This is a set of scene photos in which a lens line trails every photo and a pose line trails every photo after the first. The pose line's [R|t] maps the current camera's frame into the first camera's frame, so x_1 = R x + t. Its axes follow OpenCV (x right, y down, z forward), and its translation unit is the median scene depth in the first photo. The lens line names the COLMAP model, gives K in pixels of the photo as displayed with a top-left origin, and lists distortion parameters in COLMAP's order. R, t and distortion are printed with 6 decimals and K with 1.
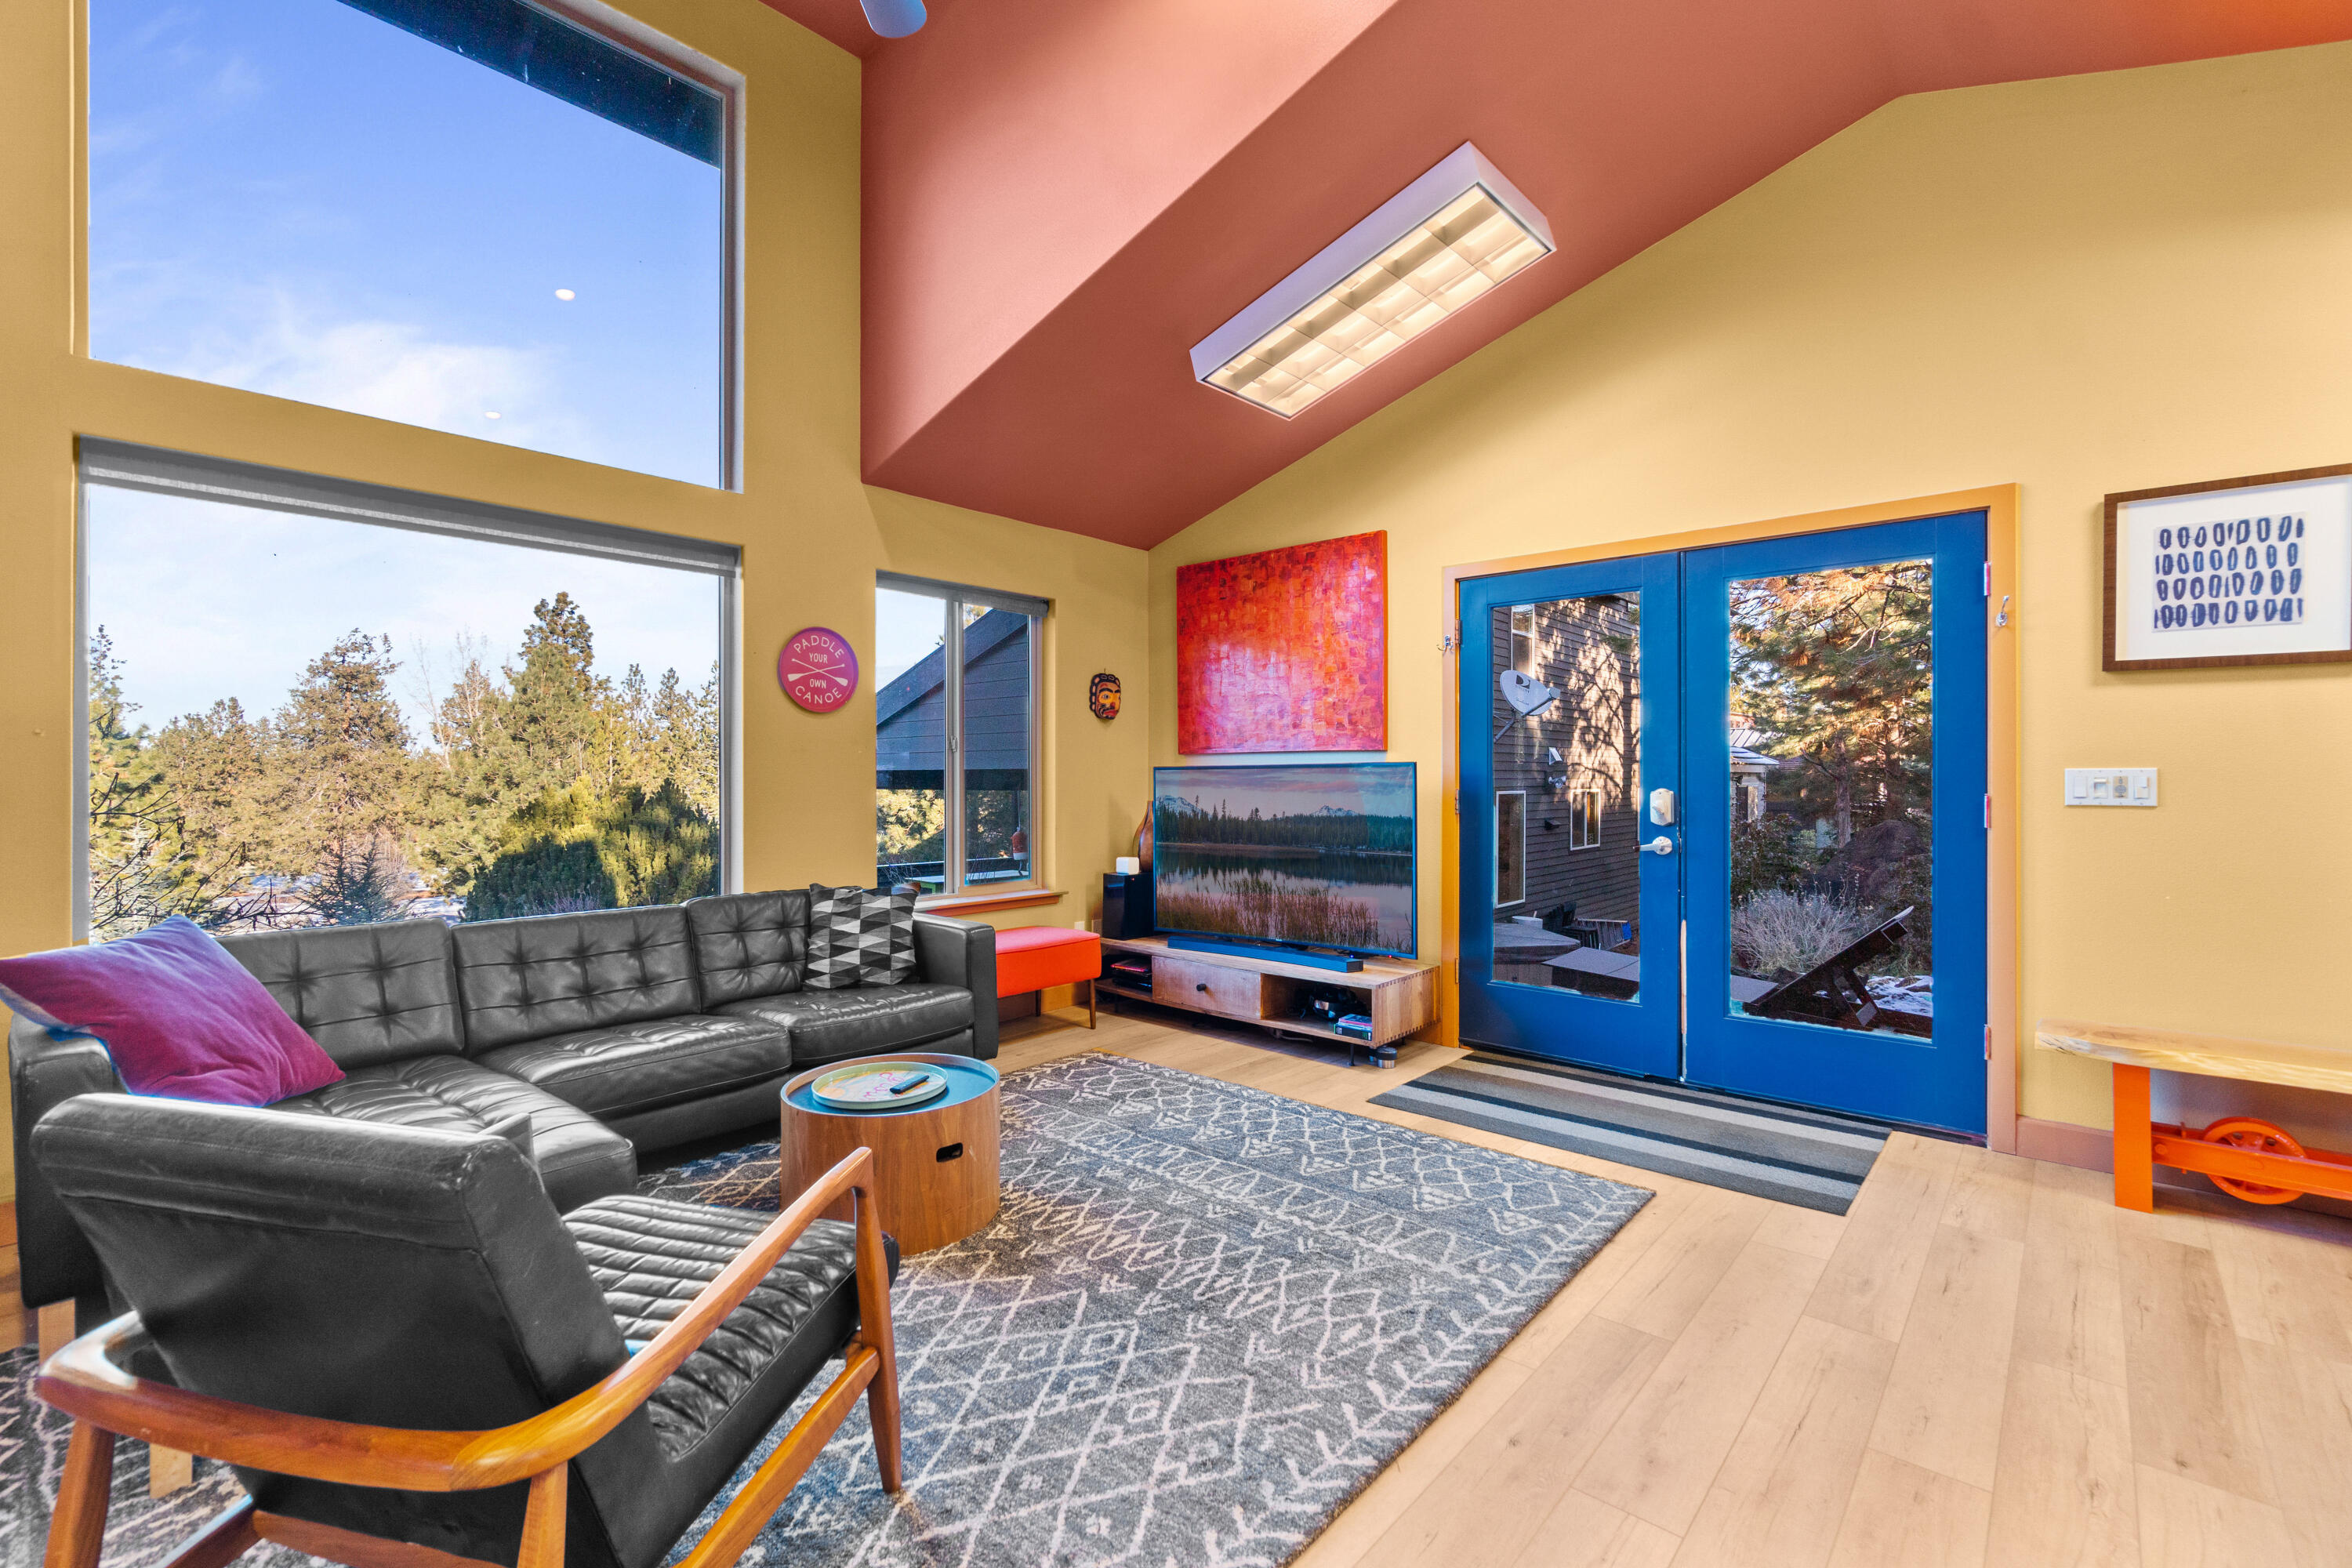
lens RADIAL K [[1008.3, 0, 1194.3], [0, 1008.3, 773.8], [0, 0, 1]] dist [-0.006338, 0.001175]
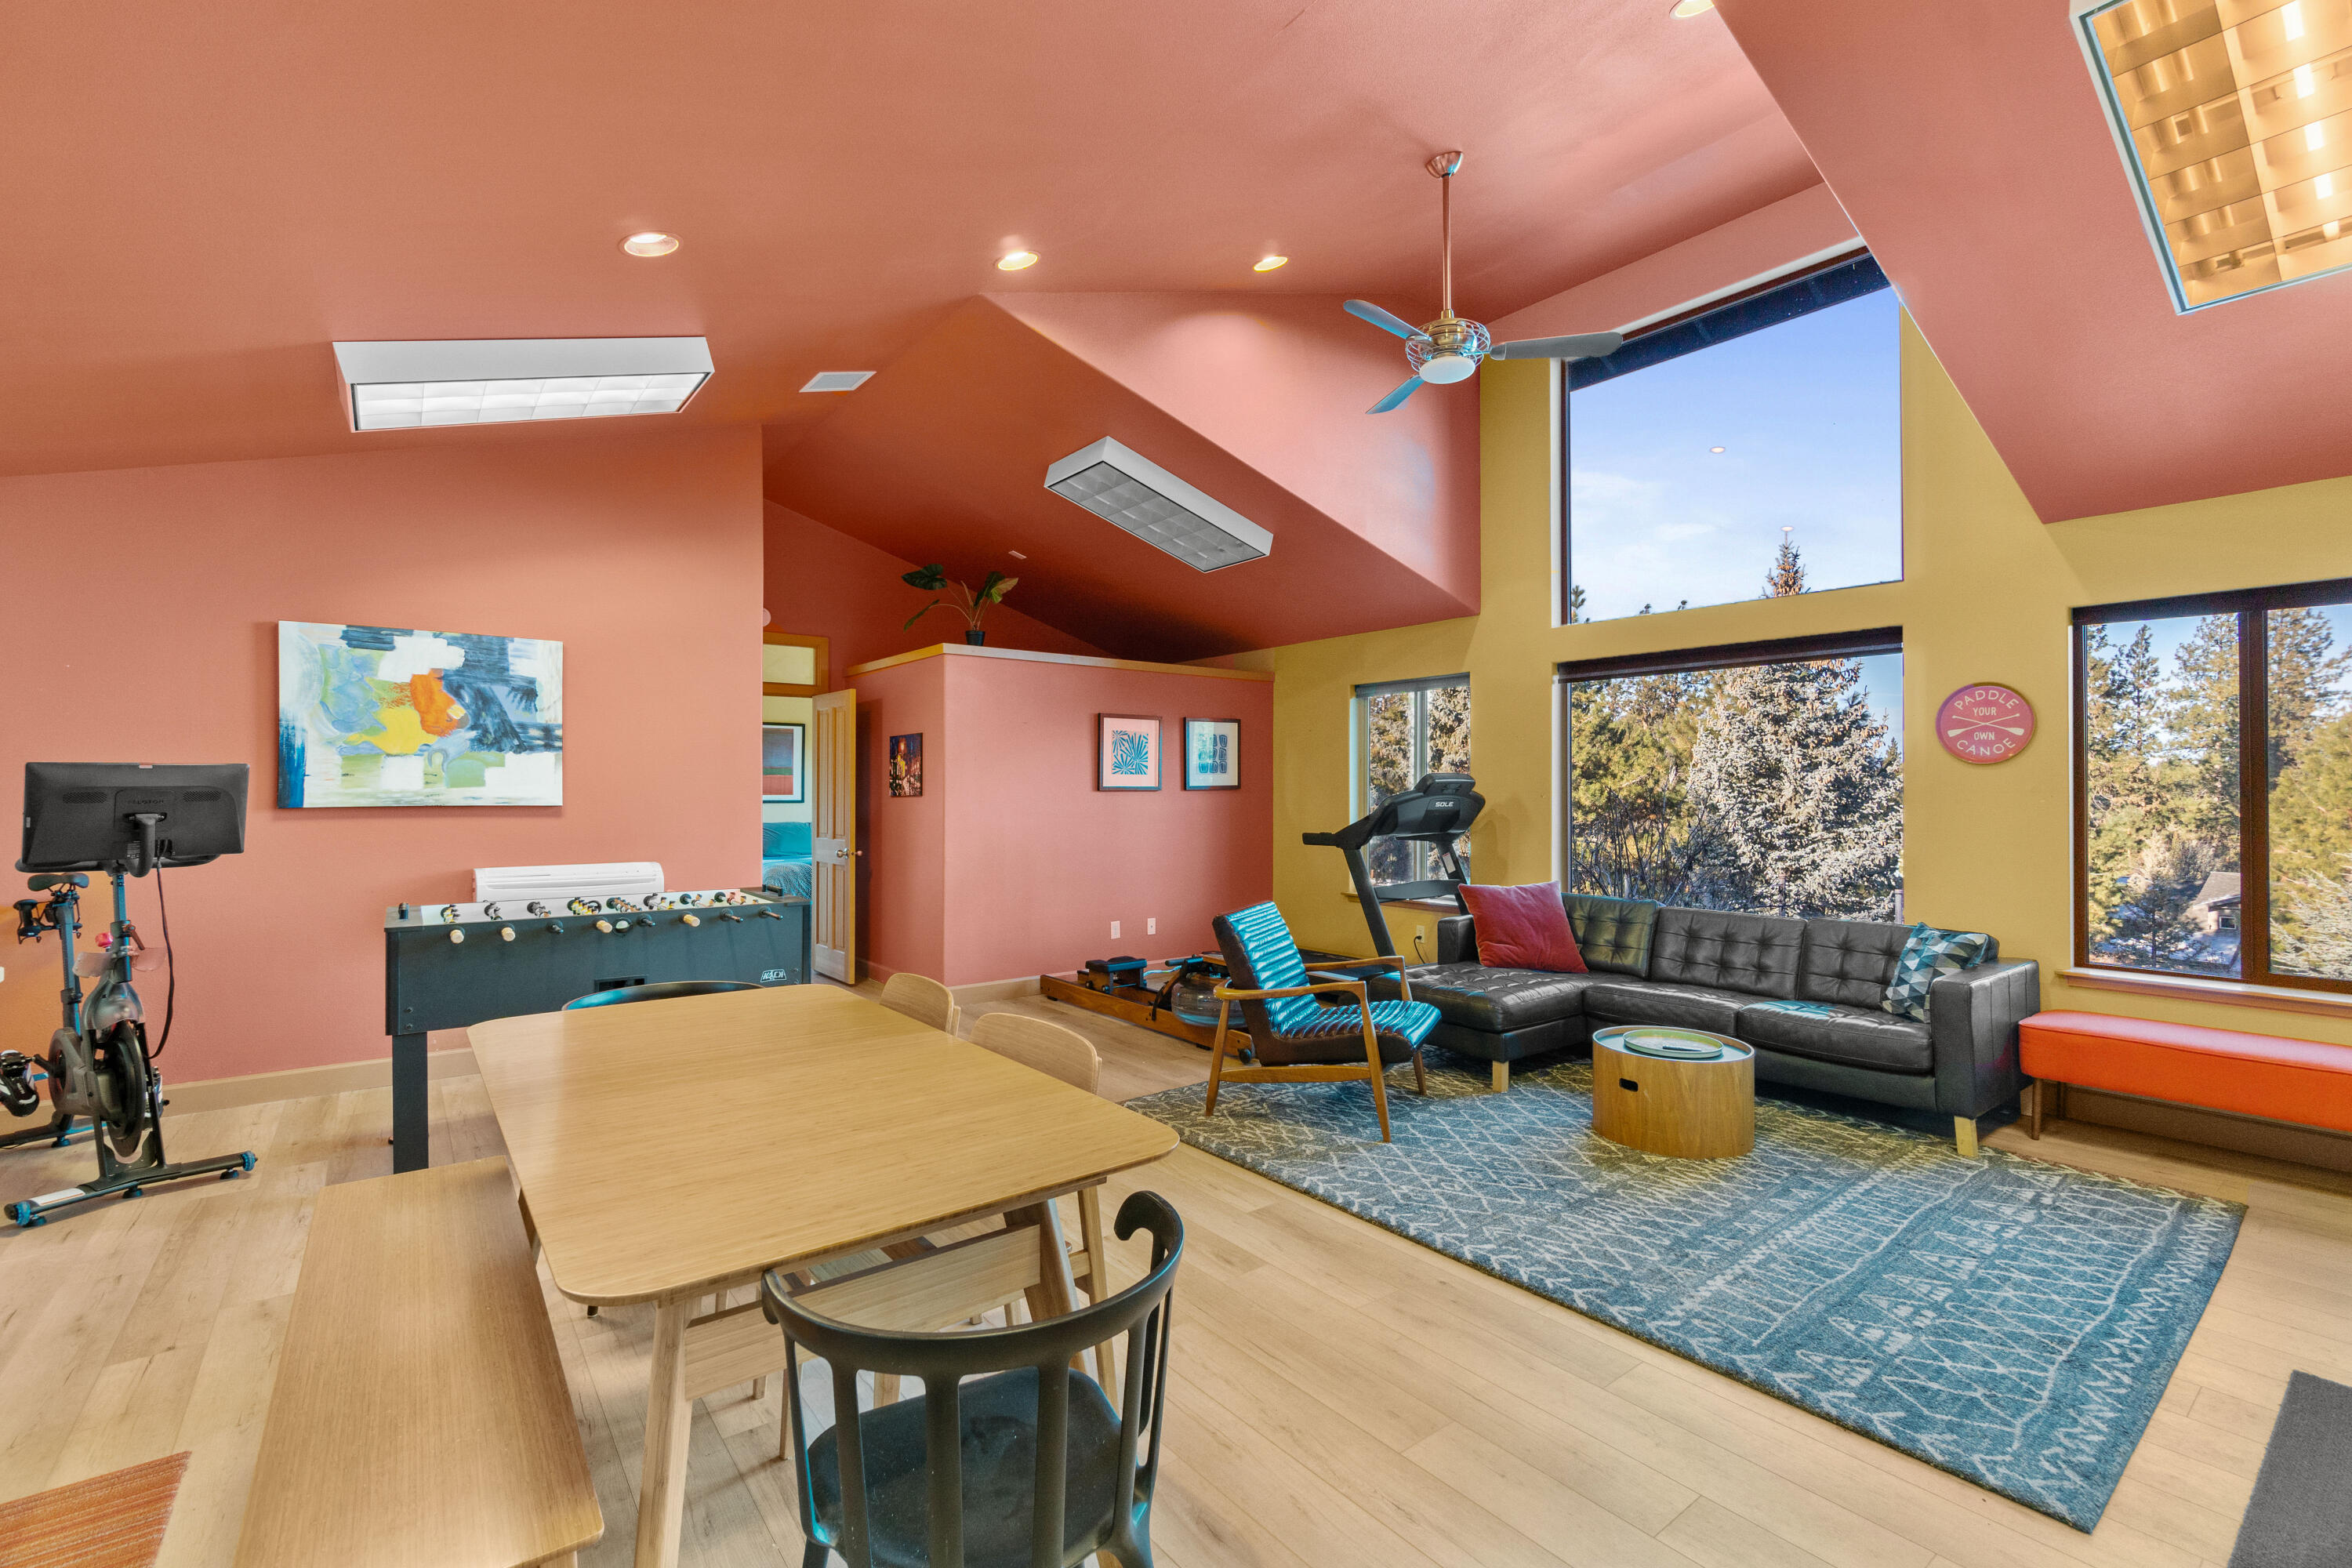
lens RADIAL K [[1008.3, 0, 1187.7], [0, 1008.3, 792.9], [0, 0, 1]] dist [-0.006338, 0.001175]
pose [[-0.182694, -0.003996, -0.983162, 1.077630], [-0.002579, 0.999990, -0.003586, -0.034285], [0.983166, 0.001881, -0.182702, 0.519610]]
